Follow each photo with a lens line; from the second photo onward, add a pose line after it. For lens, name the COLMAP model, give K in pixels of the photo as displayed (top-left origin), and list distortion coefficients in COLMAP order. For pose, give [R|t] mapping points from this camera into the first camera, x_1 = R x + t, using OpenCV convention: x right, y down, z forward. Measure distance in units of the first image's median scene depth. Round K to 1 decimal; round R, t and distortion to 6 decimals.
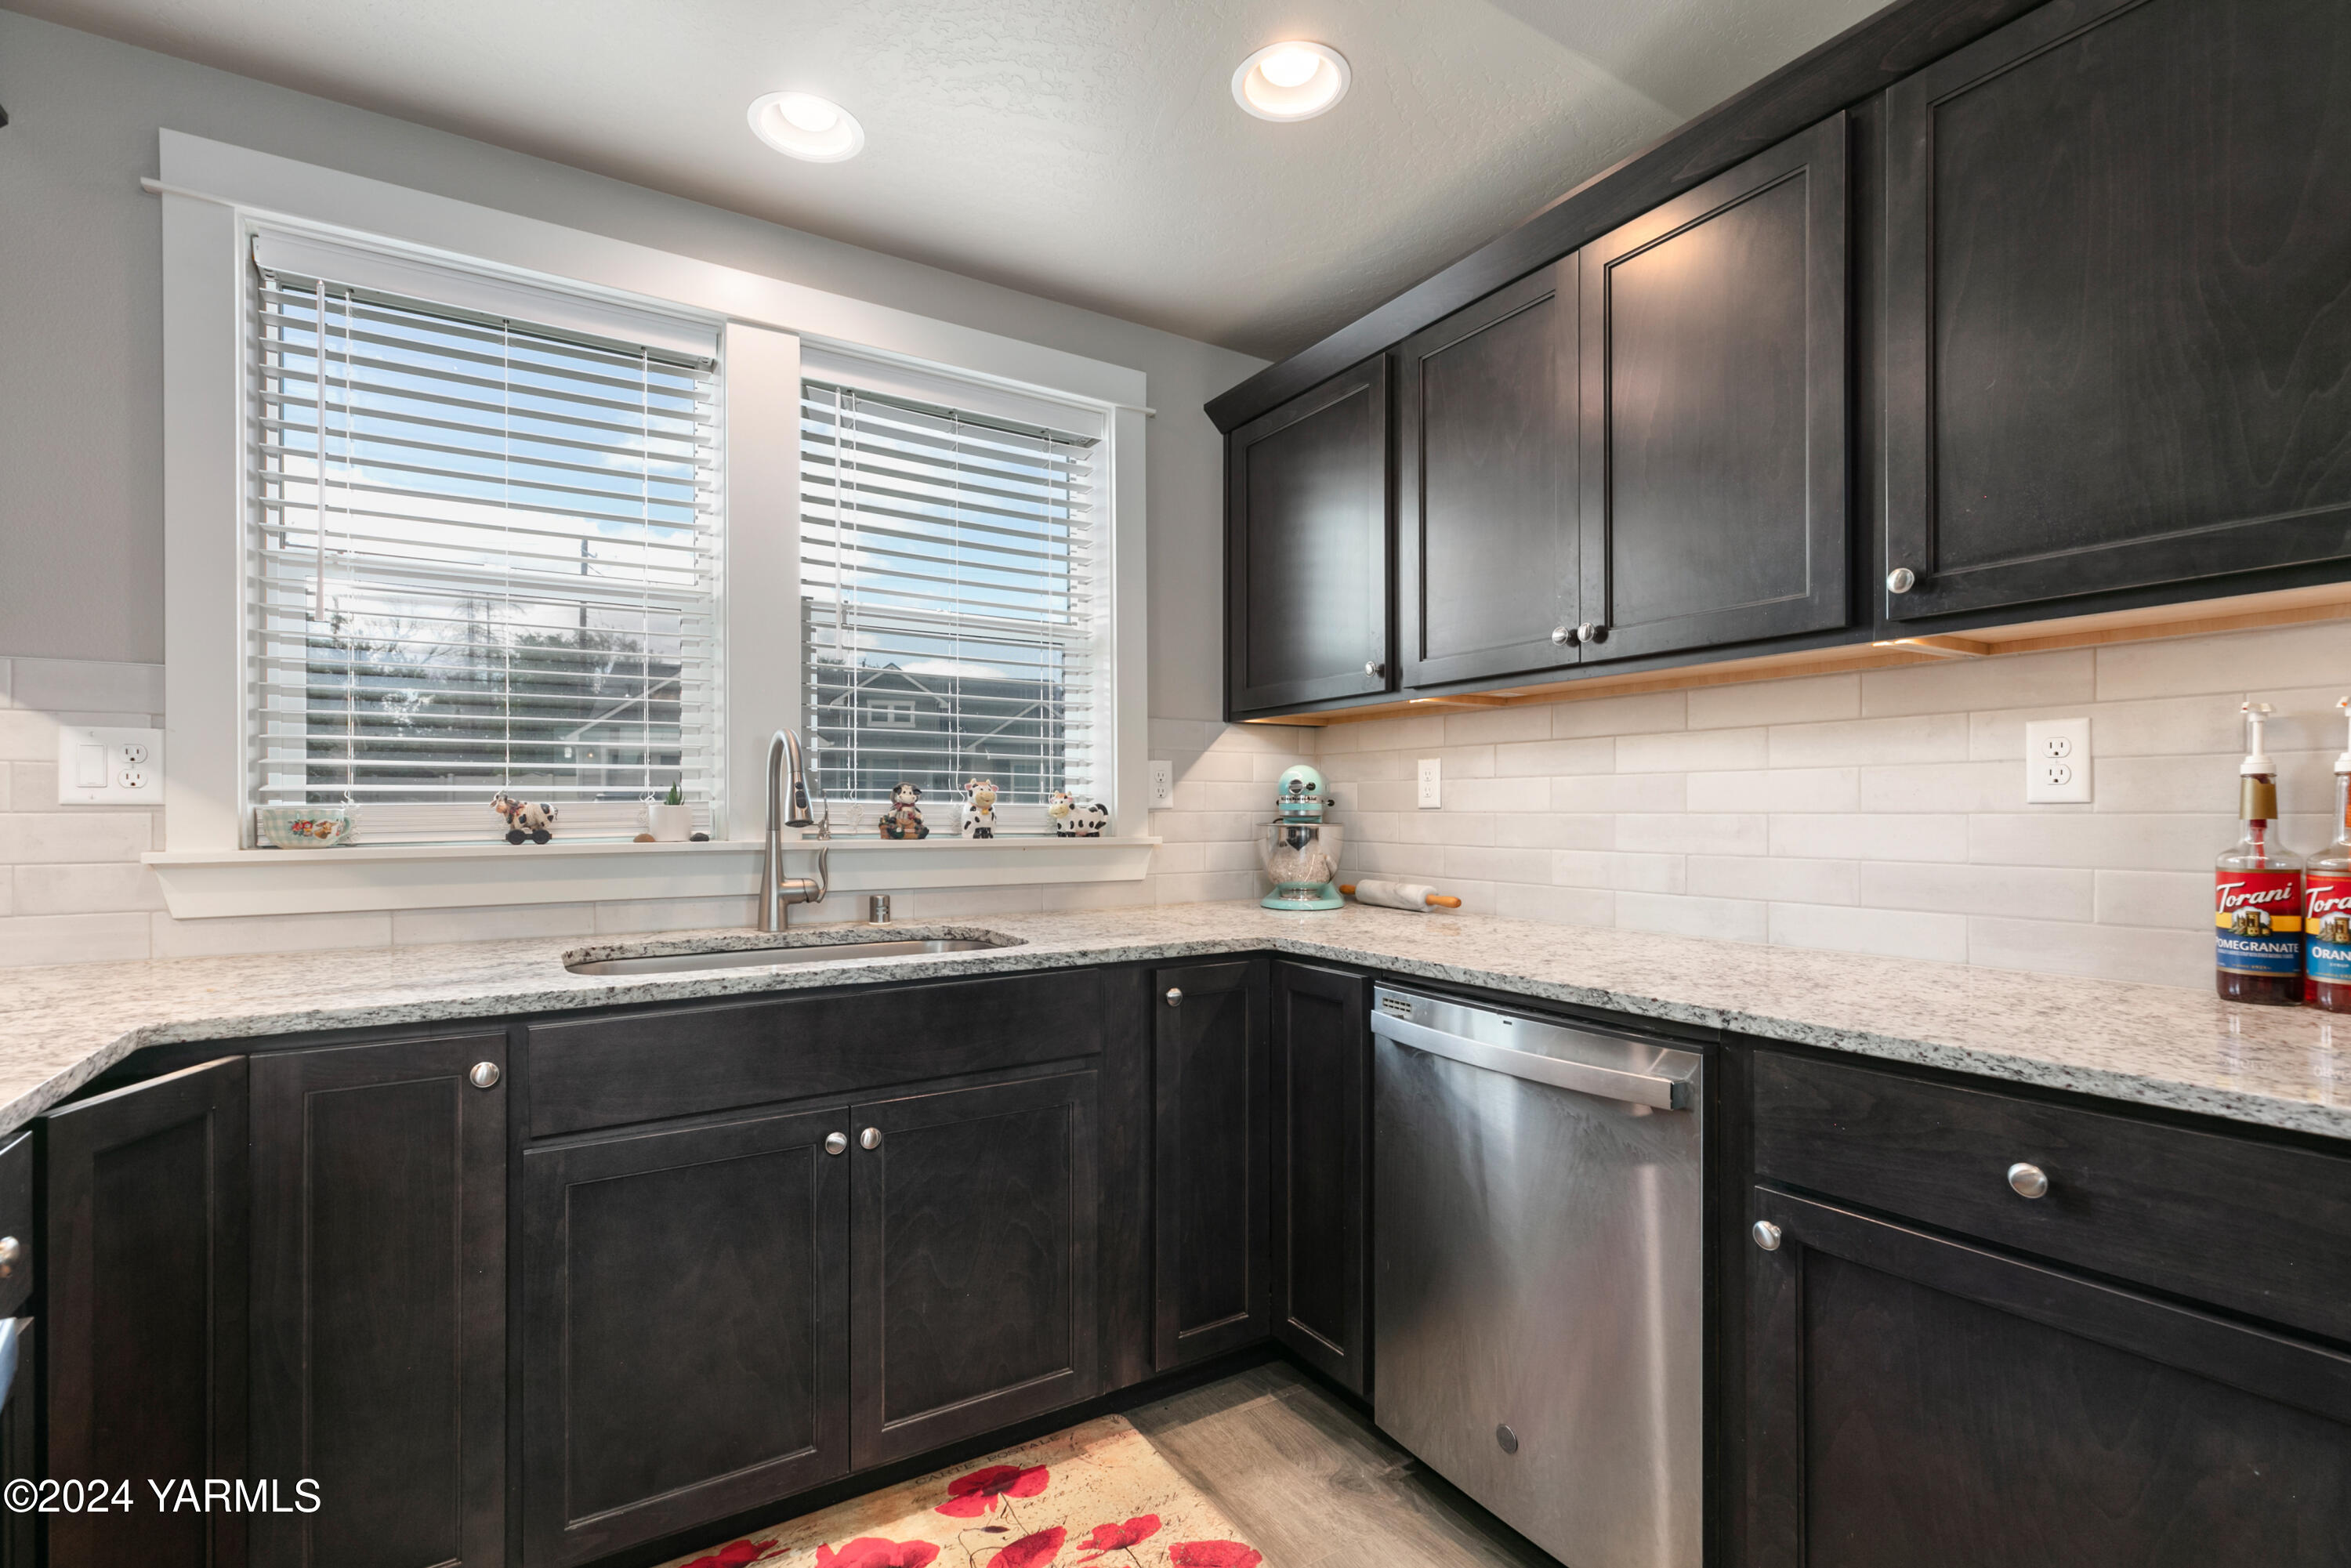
lens RADIAL K [[1065.0, 0, 1182.1], [0, 1065.0, 804.7], [0, 0, 1]] dist [0.001244, -0.000467]
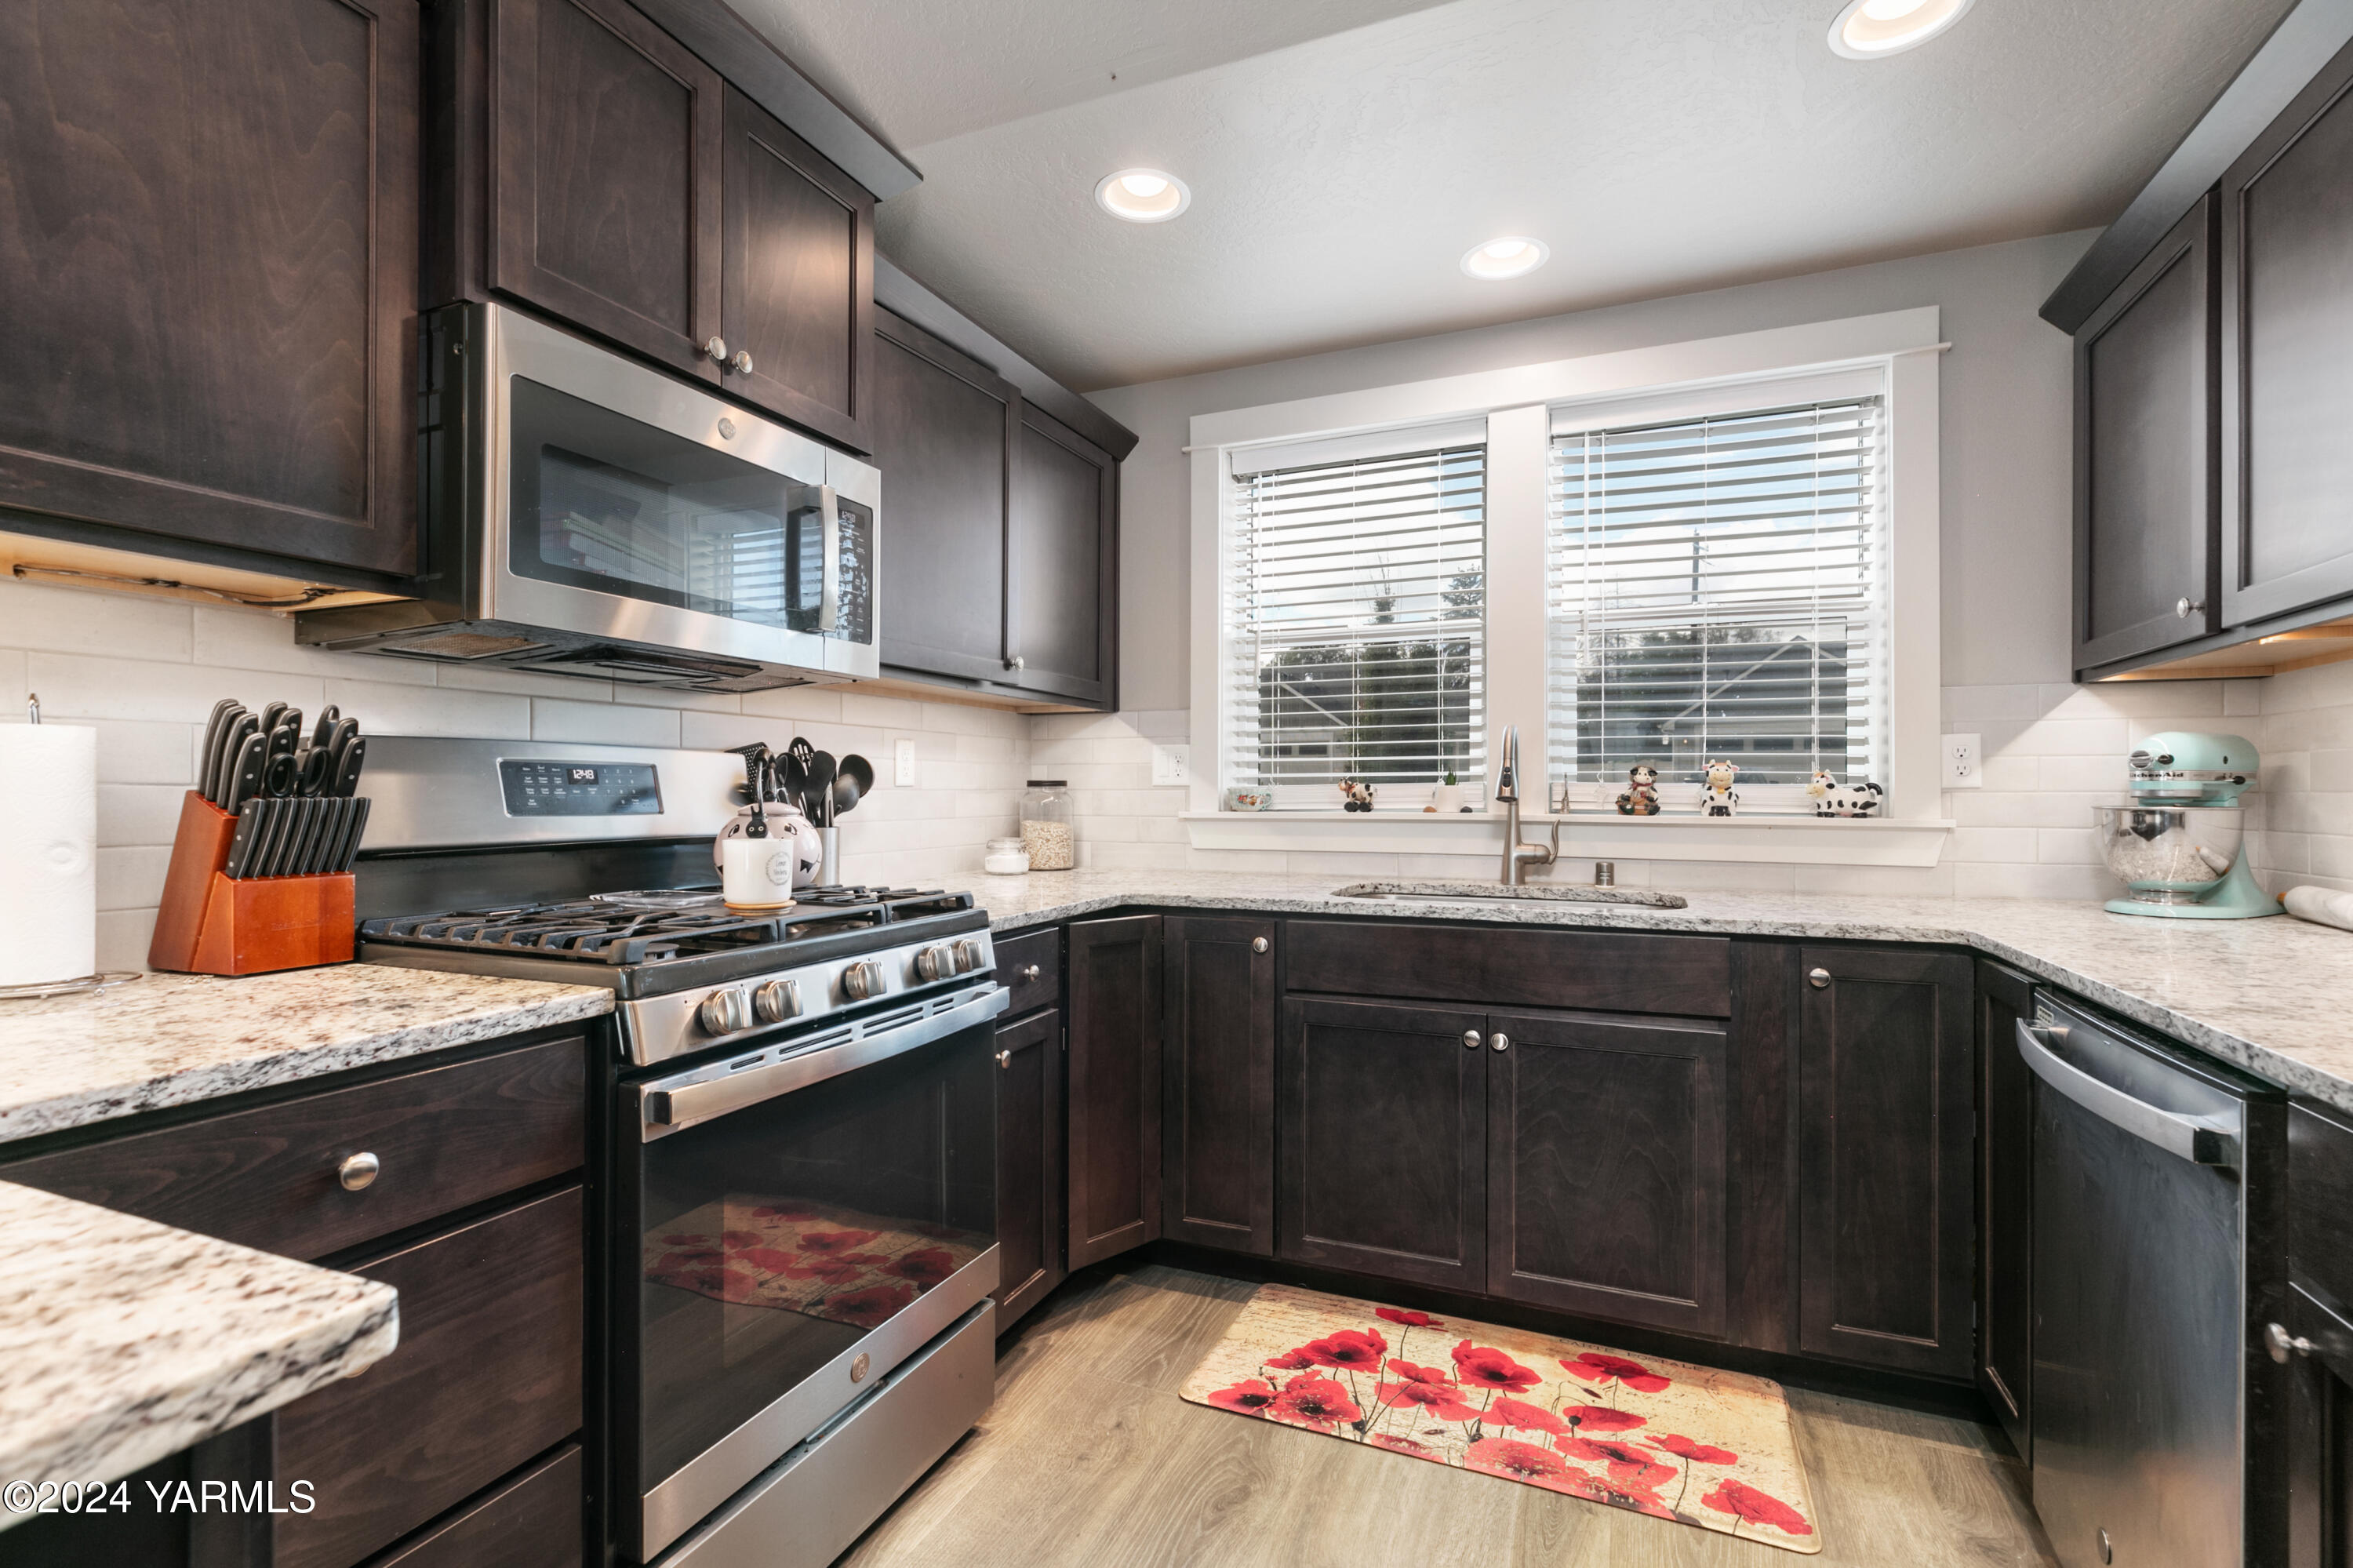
lens RADIAL K [[1066.0, 0, 1215.3], [0, 1066.0, 780.3], [0, 0, 1]] dist [0.001244, -0.000467]
pose [[0.588968, -0.008182, -0.808115, 0.476513], [0.001873, 0.999960, -0.008759, 0.005538], [0.808154, 0.003646, 0.588960, -0.037252]]
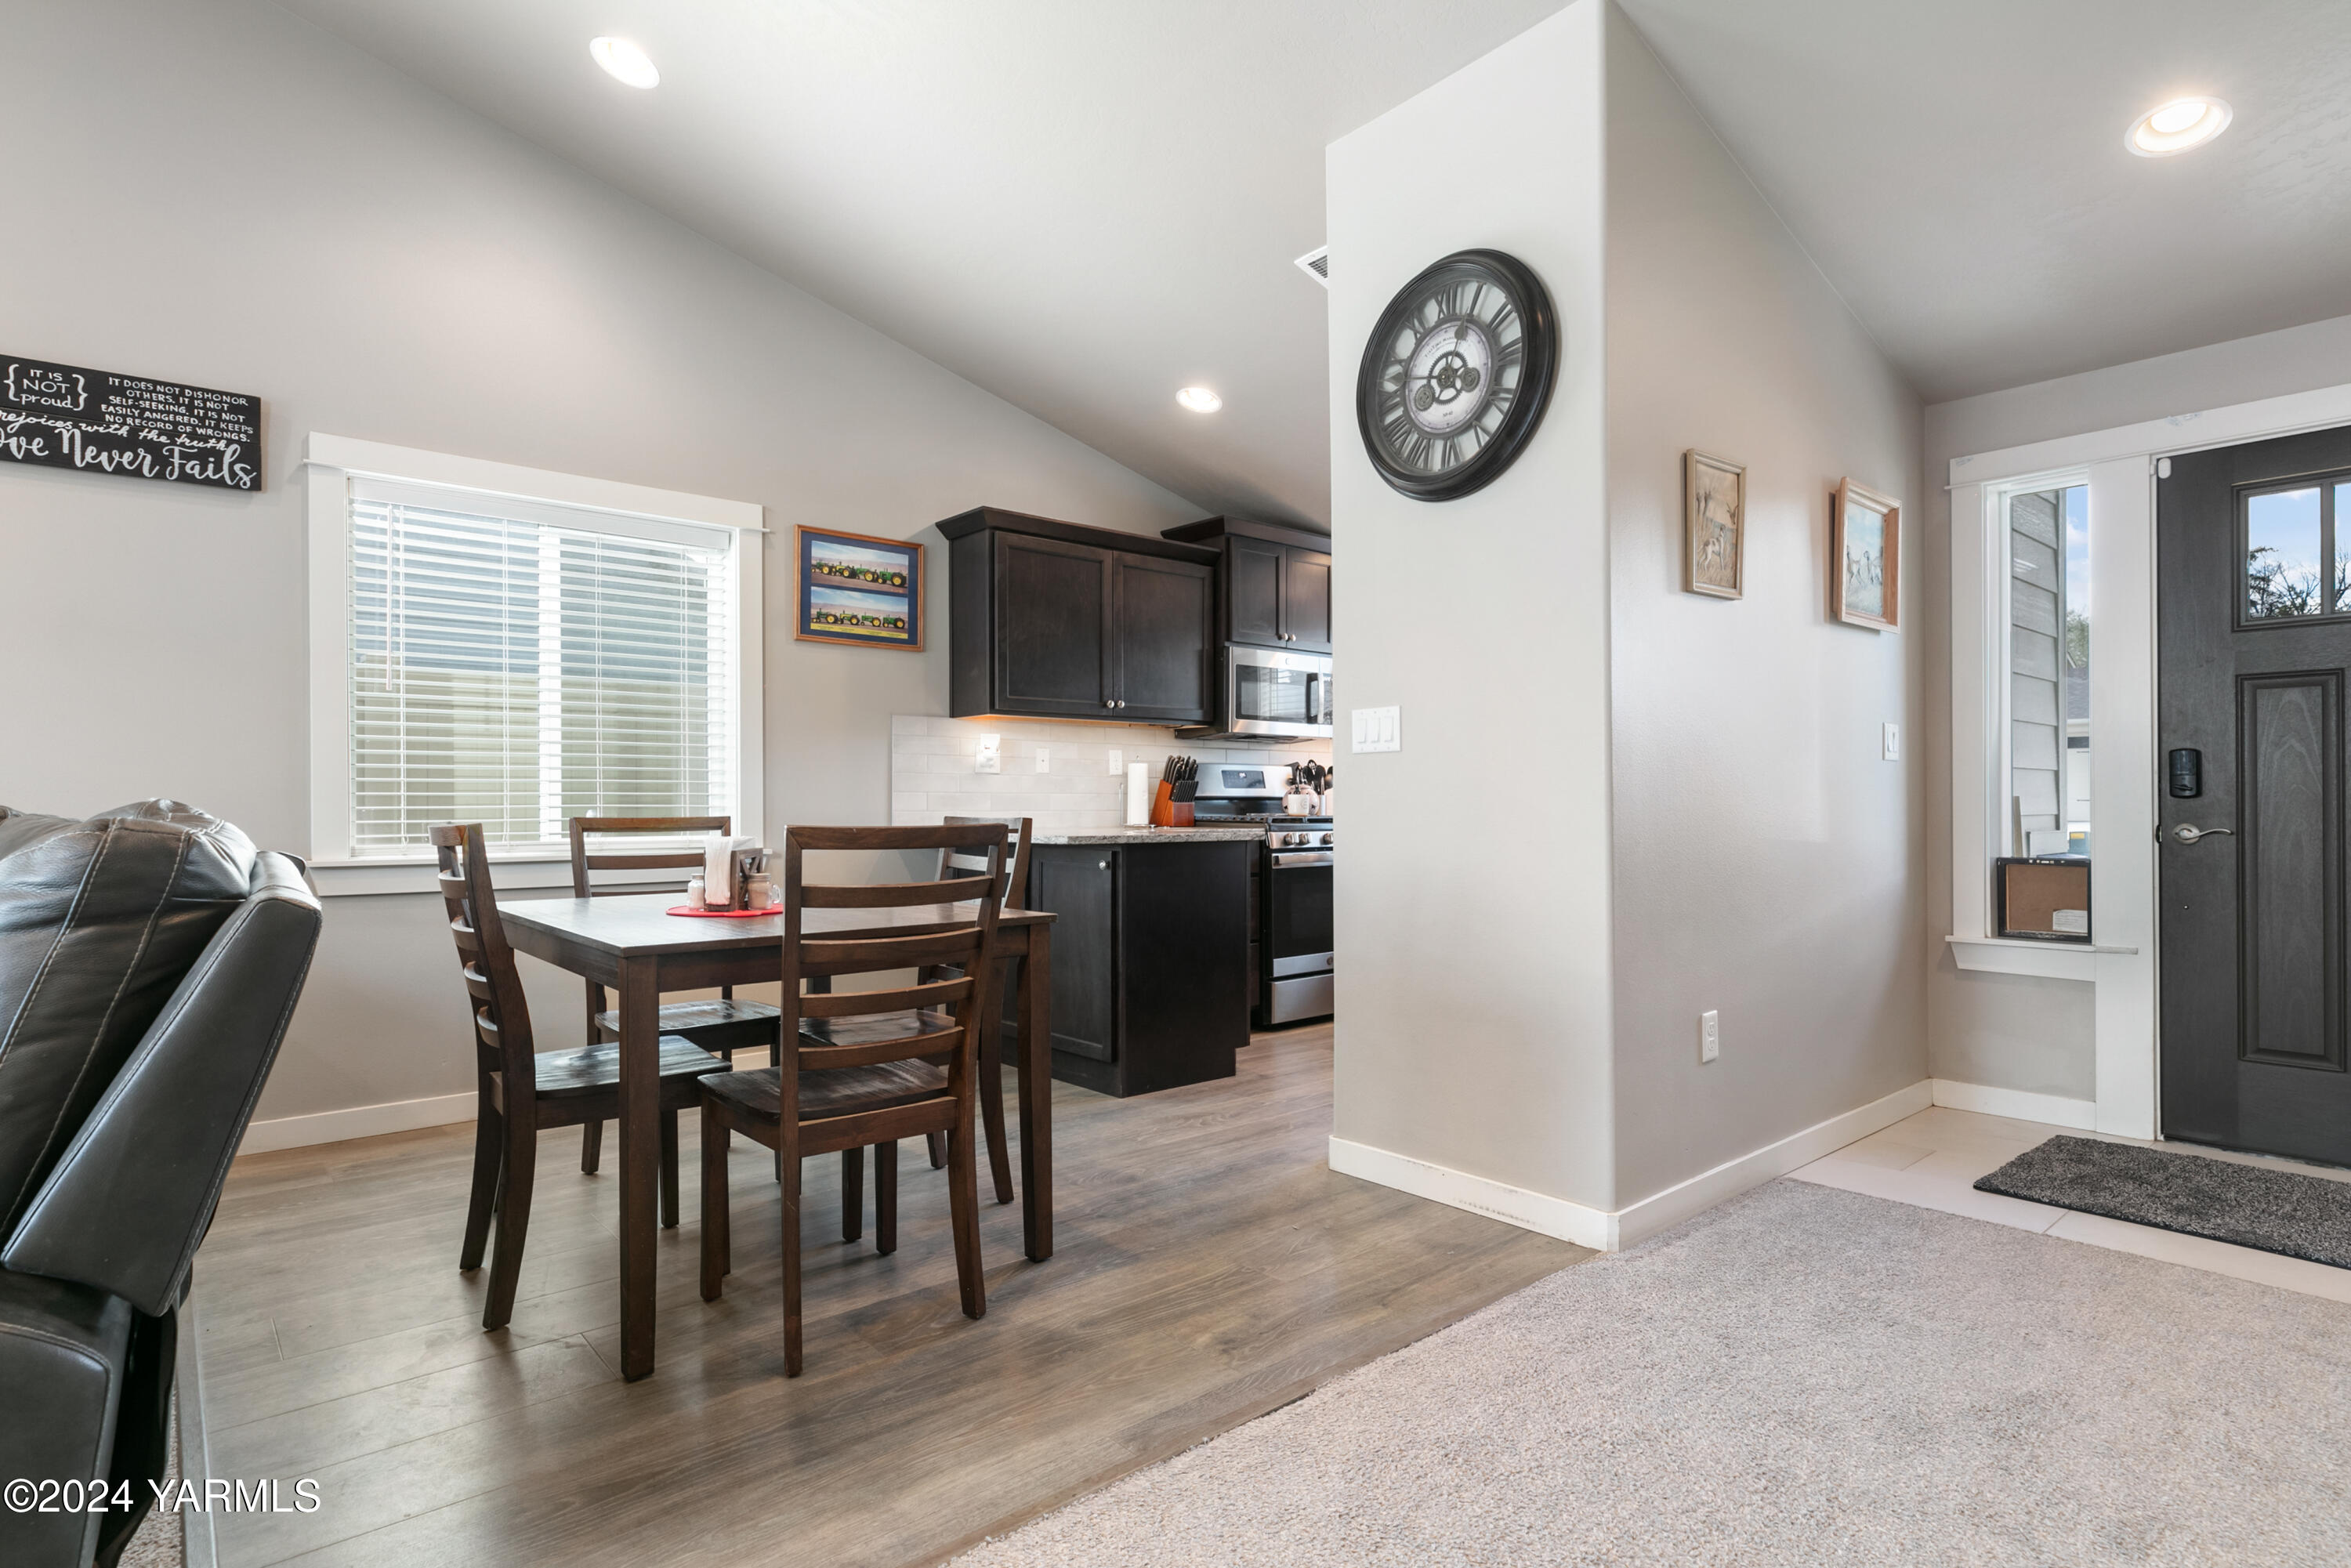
lens RADIAL K [[1199.3, 0, 1179.3], [0, 1199.3, 795.2], [0, 0, 1]] dist [-0.003111, -0.000799]
pose [[0.140068, -0.003057, -0.990137, 2.405905], [0.005076, 0.999984, -0.002369, 0.050091], [0.990129, -0.004694, 0.140082, -0.521559]]
